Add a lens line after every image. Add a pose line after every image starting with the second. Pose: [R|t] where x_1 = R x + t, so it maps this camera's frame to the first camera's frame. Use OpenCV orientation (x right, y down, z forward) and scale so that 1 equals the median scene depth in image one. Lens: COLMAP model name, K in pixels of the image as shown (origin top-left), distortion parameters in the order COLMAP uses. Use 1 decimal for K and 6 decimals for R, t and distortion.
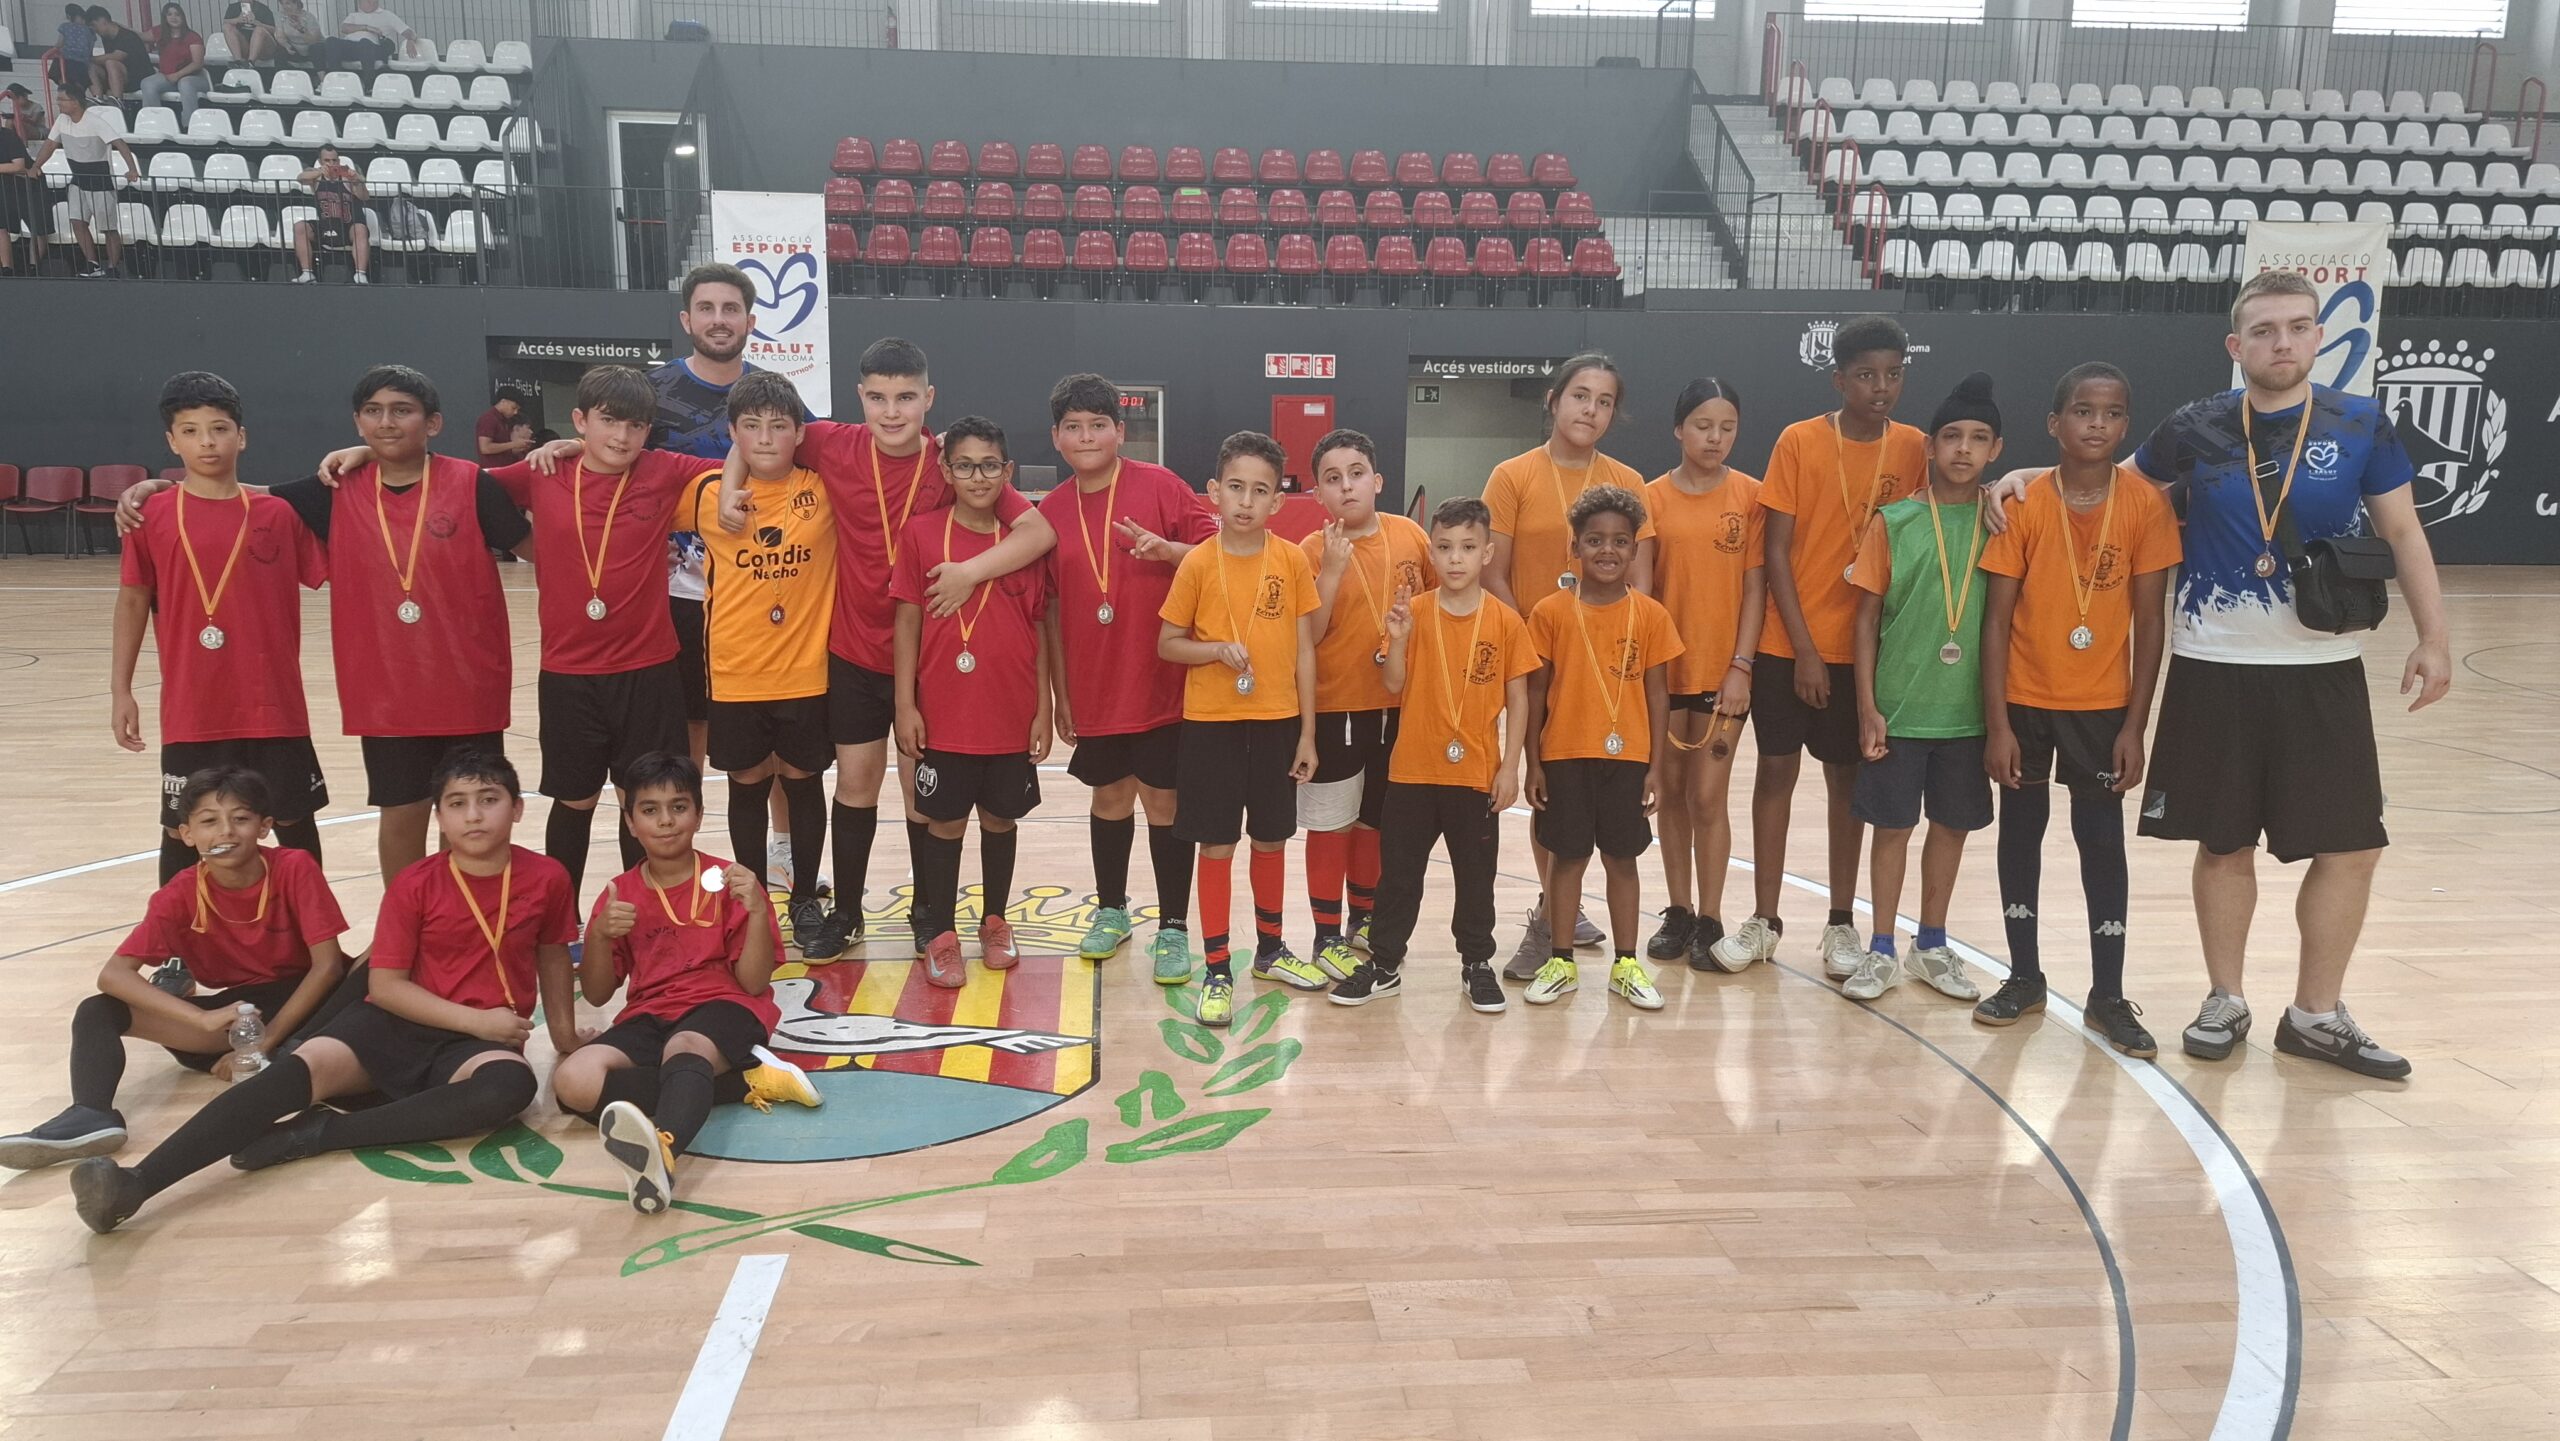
lens RADIAL K [[1762.3, 0, 1254.9], [0, 1762.3, 745.6], [0, 0, 1]] dist [0.131808, -0.190732]
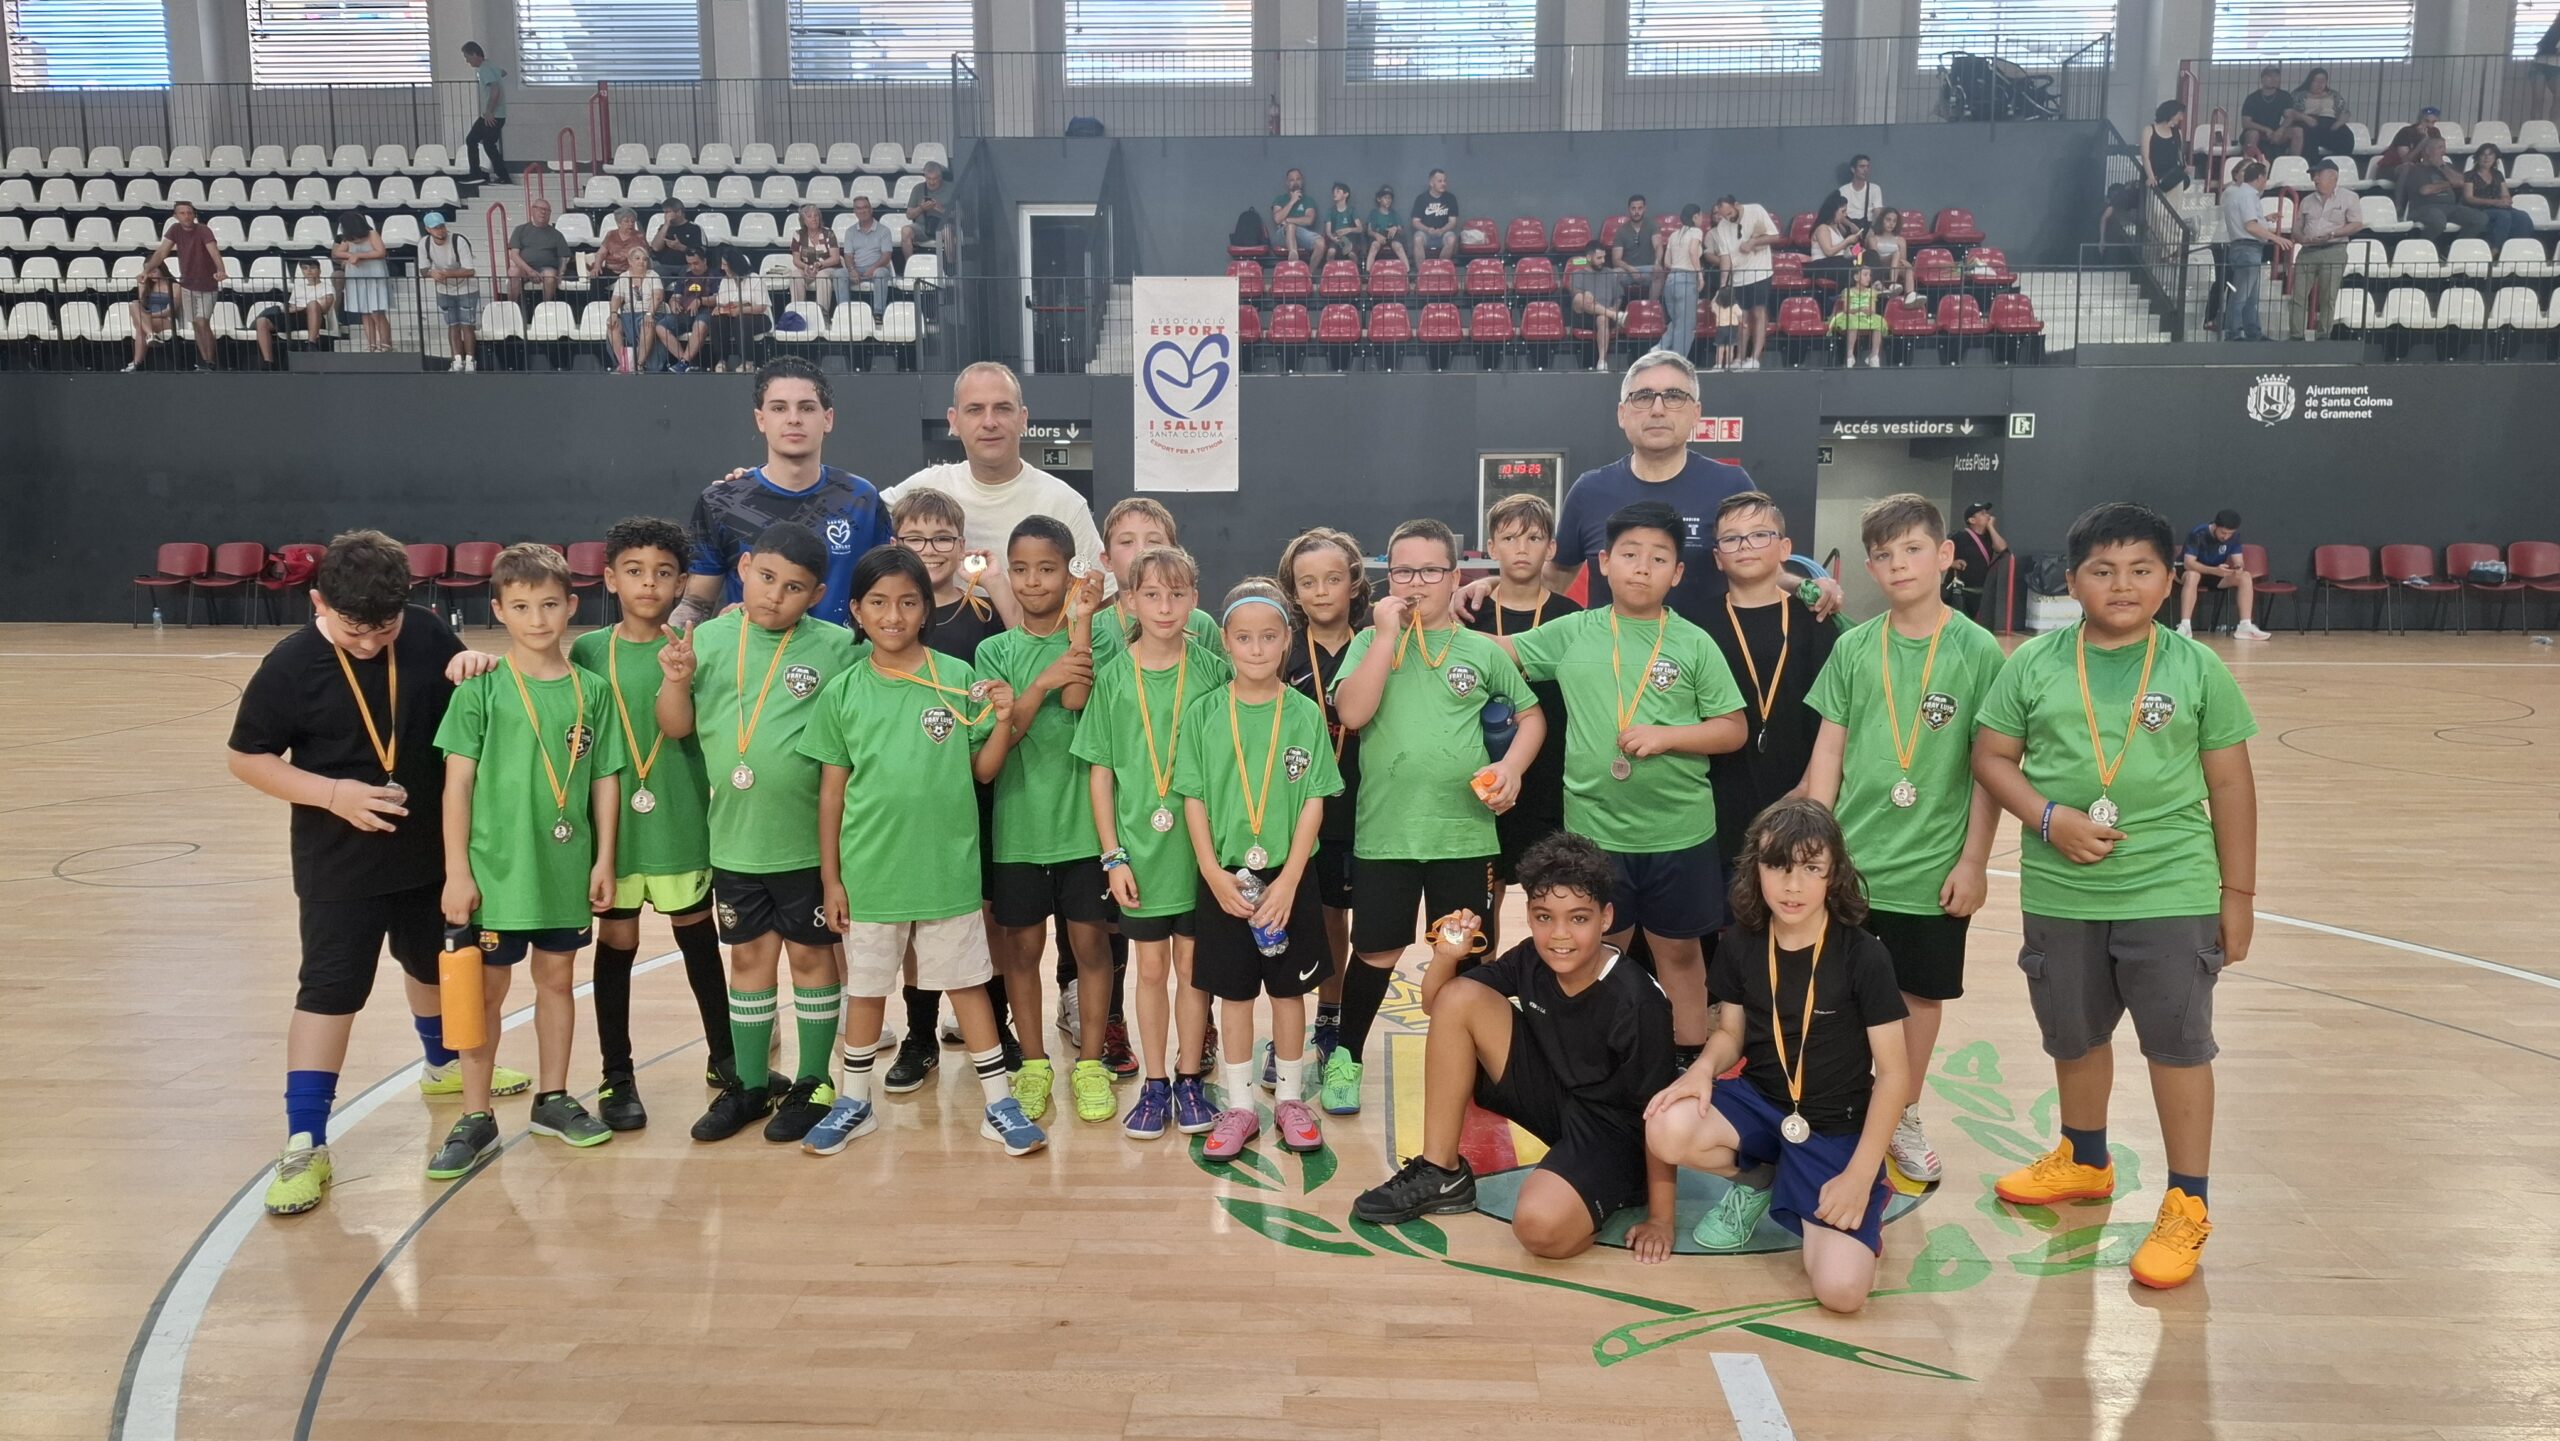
lens RADIAL K [[1771.9, 0, 1299.1], [0, 1771.9, 721.4], [0, 0, 1]] dist [0.121766, -0.167151]
pose [[0.991714, 0.005055, -0.128366, -0.066568], [-0.011563, 0.998682, -0.050010, -0.000779], [0.127944, 0.051080, 0.990465, -0.001631]]
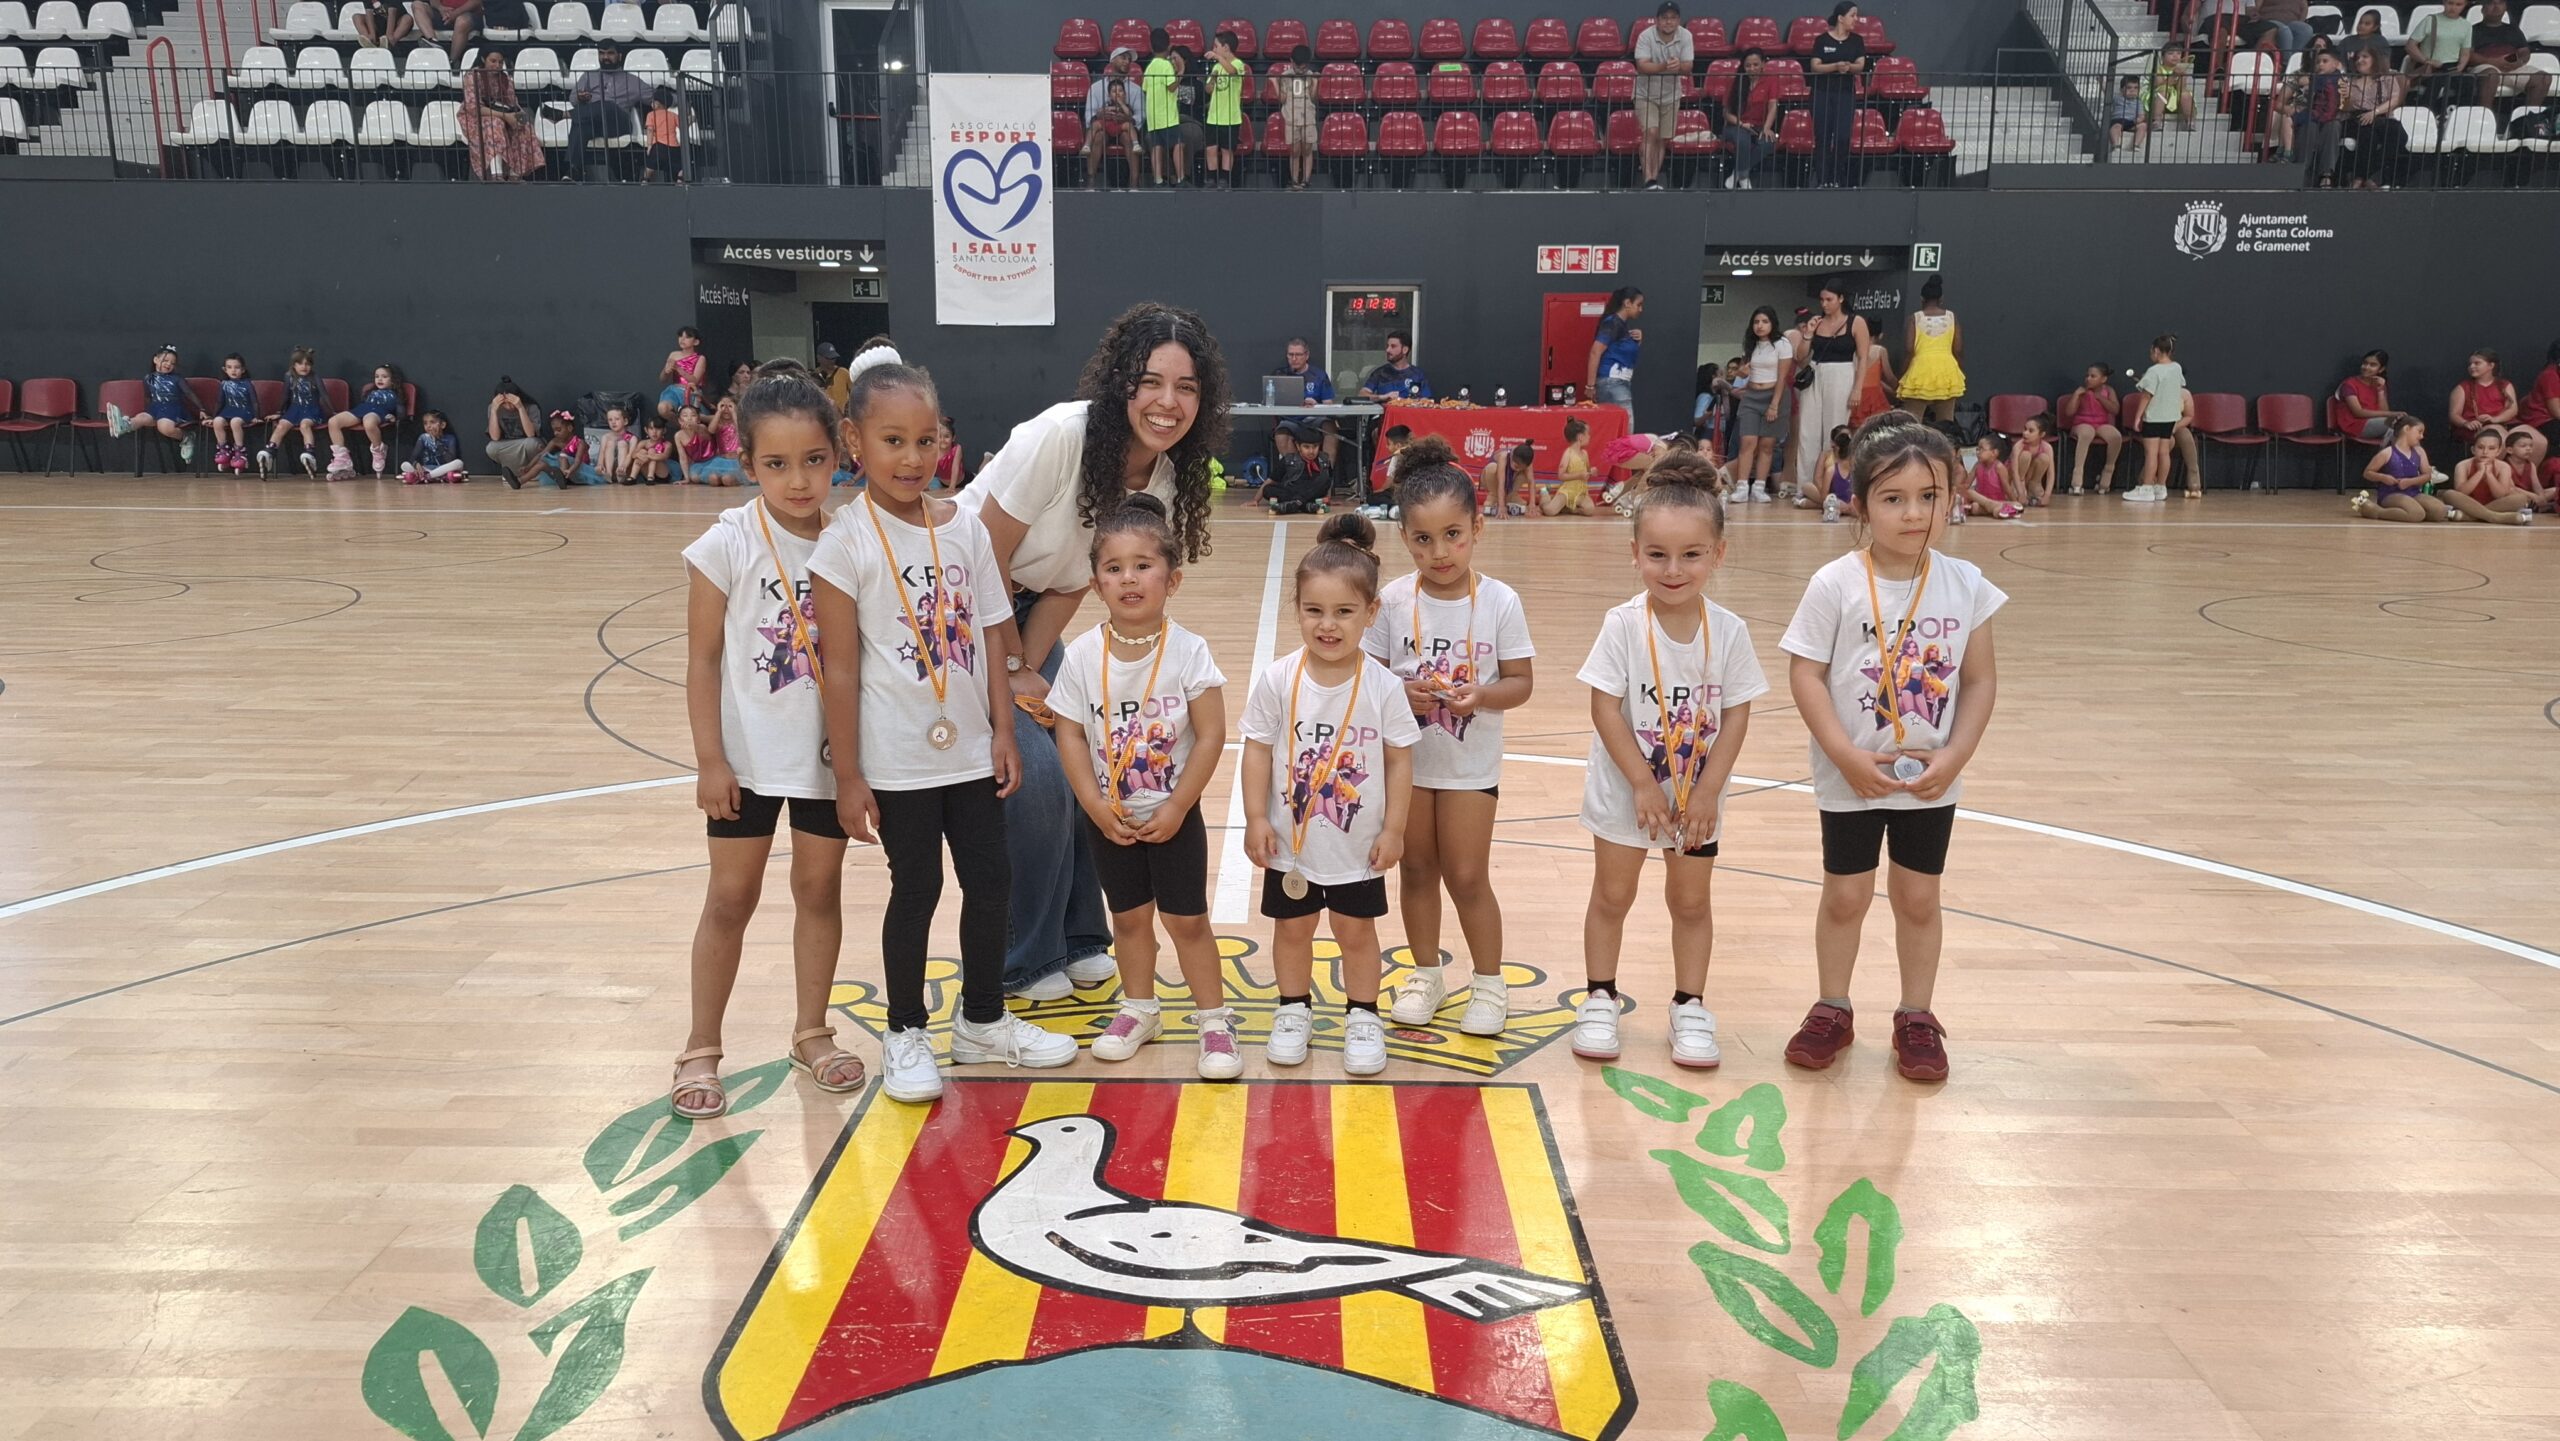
lens RADIAL K [[1776.7, 0, 1272.3], [0, 1776.7, 720.0], [0, 0, 1]] dist [0.075246, -0.074937]
pose [[0.995026, 0.015781, -0.098354, -0.032660], [-0.013271, 0.999571, 0.026125, -0.007729], [0.098724, -0.024690, 0.994809, 0.096331]]
